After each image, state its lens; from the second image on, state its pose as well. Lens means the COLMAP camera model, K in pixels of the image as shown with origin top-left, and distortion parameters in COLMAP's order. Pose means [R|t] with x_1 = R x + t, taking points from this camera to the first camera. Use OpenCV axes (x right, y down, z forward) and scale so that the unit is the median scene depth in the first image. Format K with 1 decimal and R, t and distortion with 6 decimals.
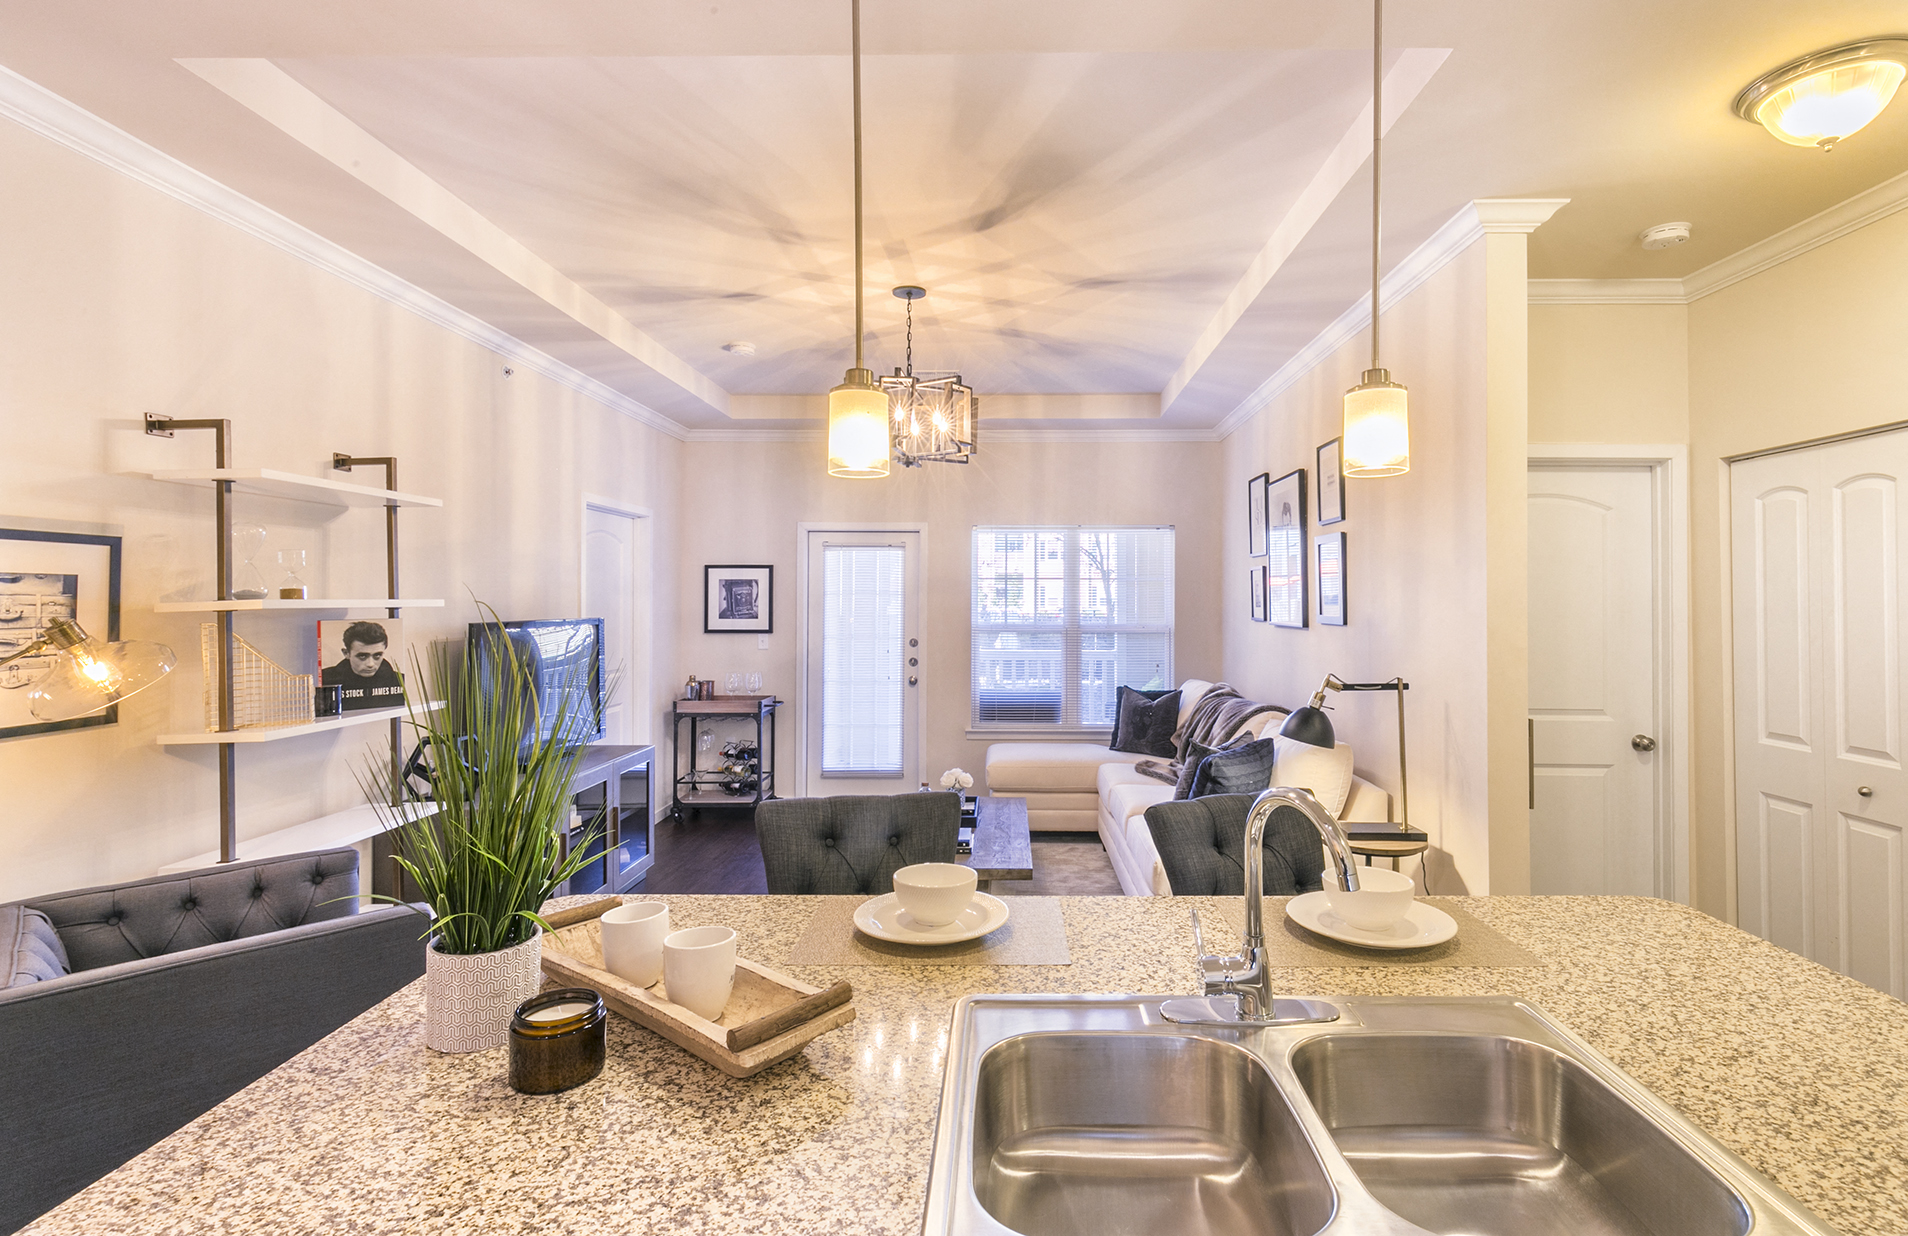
lens RADIAL K [[902.1, 0, 997.1], [0, 902.1, 590.8], [0, 0, 1]] dist [0.000950, -0.000642]
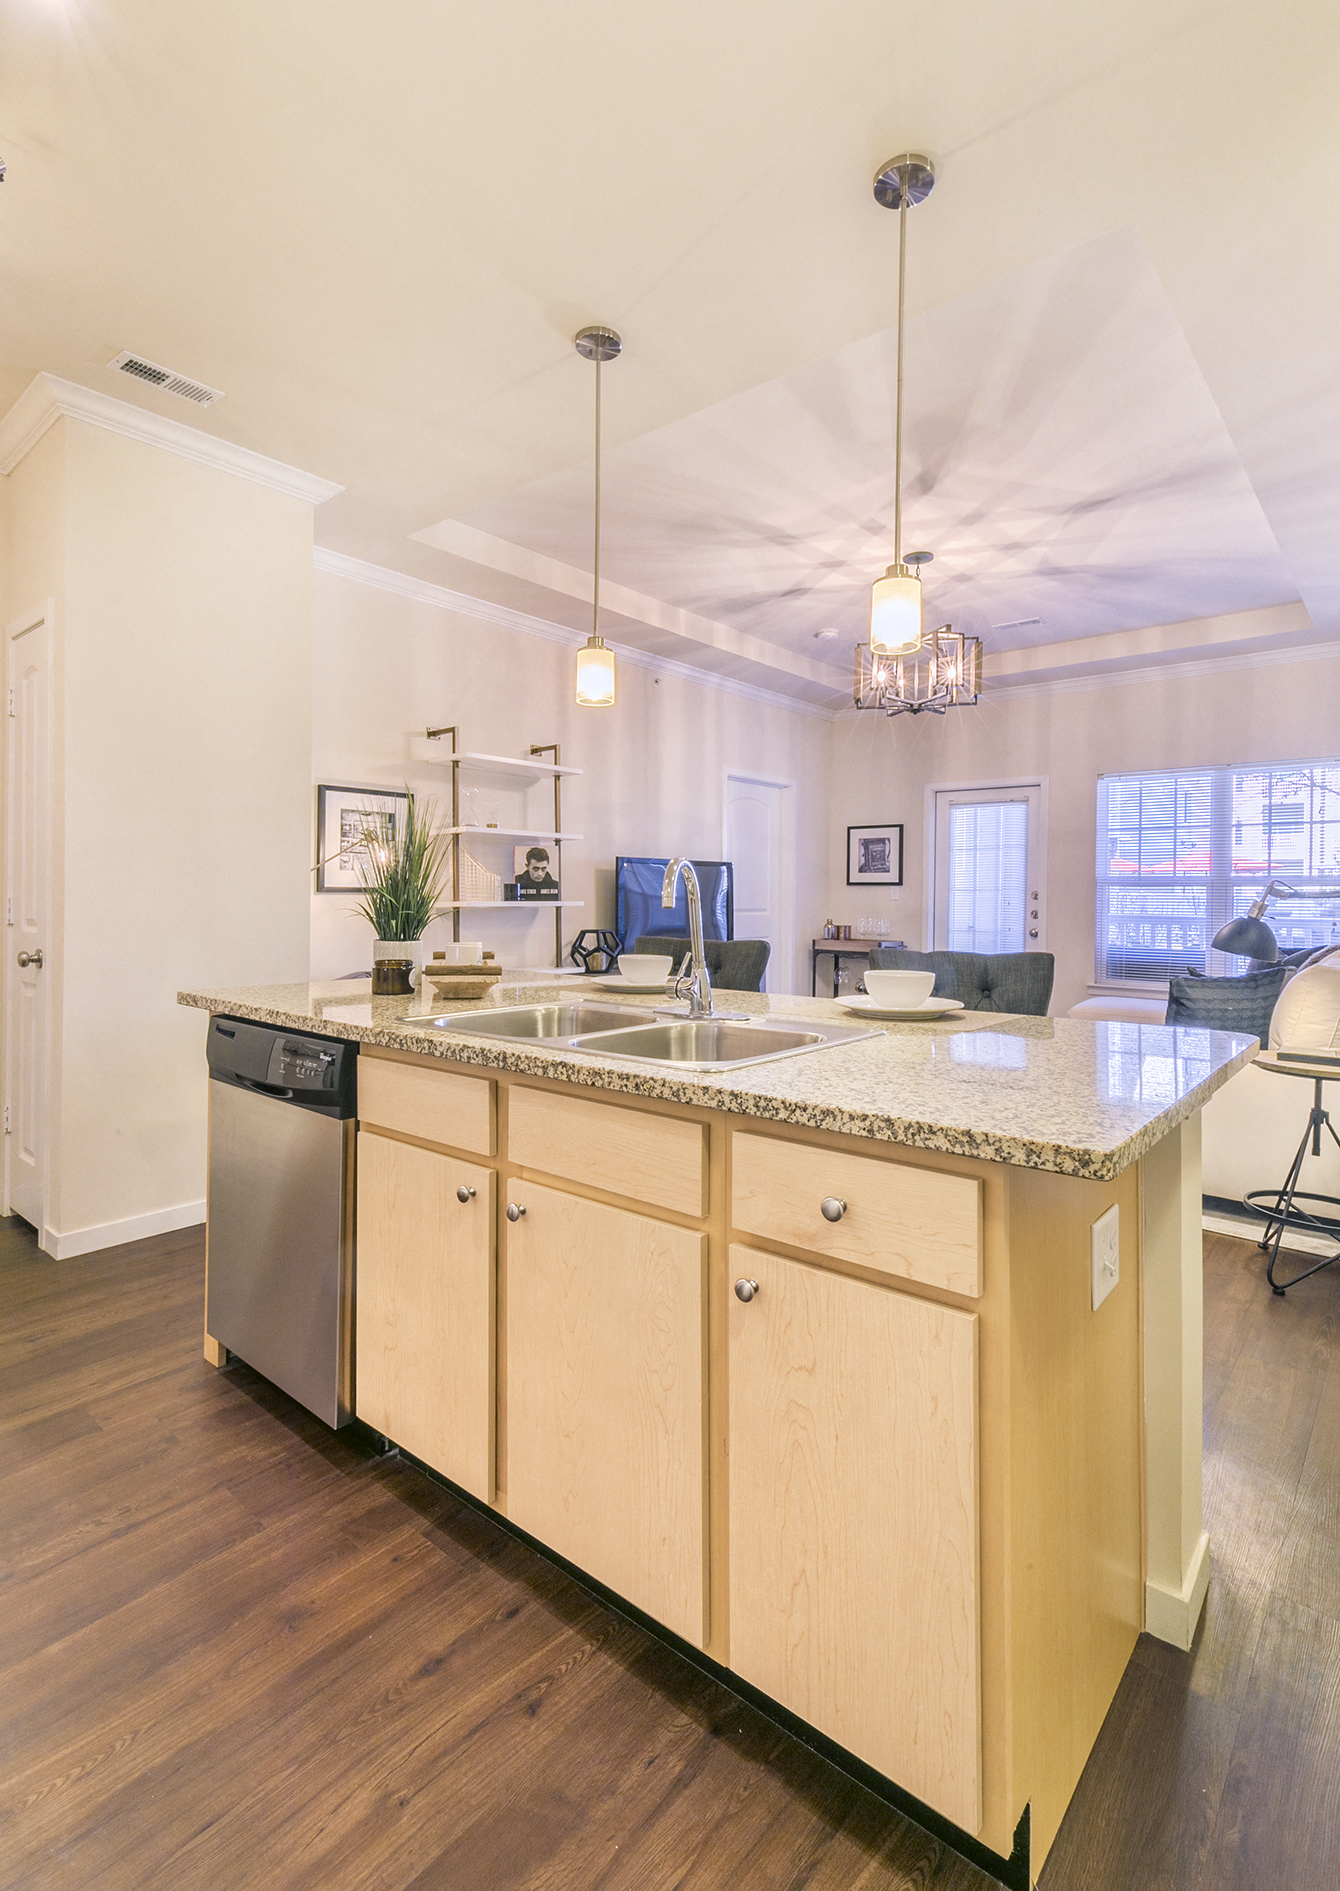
lens RADIAL K [[904.2, 0, 665.3], [0, 904.2, 890.9], [0, 0, 1]] dist [0.004562, 0.000095]
pose [[0.769440, 0.004715, -0.638701, 0.390405], [-0.002730, 0.999988, 0.004093, 0.081632], [0.638713, -0.001405, 0.769444, -0.069868]]
